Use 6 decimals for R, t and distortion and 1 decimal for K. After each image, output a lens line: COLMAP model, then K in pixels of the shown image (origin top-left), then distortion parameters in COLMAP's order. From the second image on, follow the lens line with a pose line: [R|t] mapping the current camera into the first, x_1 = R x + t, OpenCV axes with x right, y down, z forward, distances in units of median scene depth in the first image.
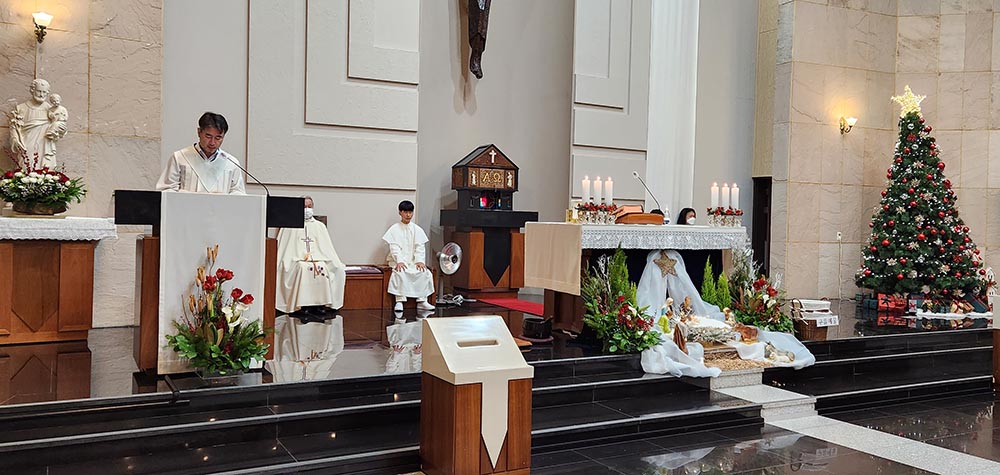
lens RADIAL K [[802.9, 0, 509.6], [0, 802.9, 231.6], [0, 0, 1]] dist [0.052052, -0.012647]
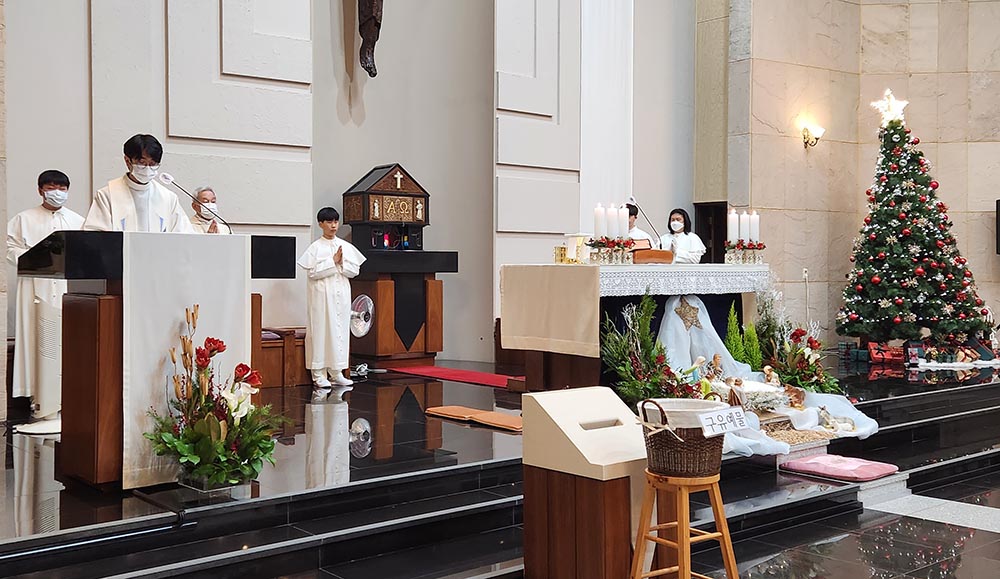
lens RADIAL K [[1039.3, 0, 427.2], [0, 1039.3, 279.9], [0, 0, 1]] dist [0.051664, 0.000000]
pose [[0.986163, -0.026385, 0.163668, -0.162026], [0.026214, 0.999651, 0.003205, -0.001663], [-0.163696, 0.001130, 0.986510, 0.028812]]
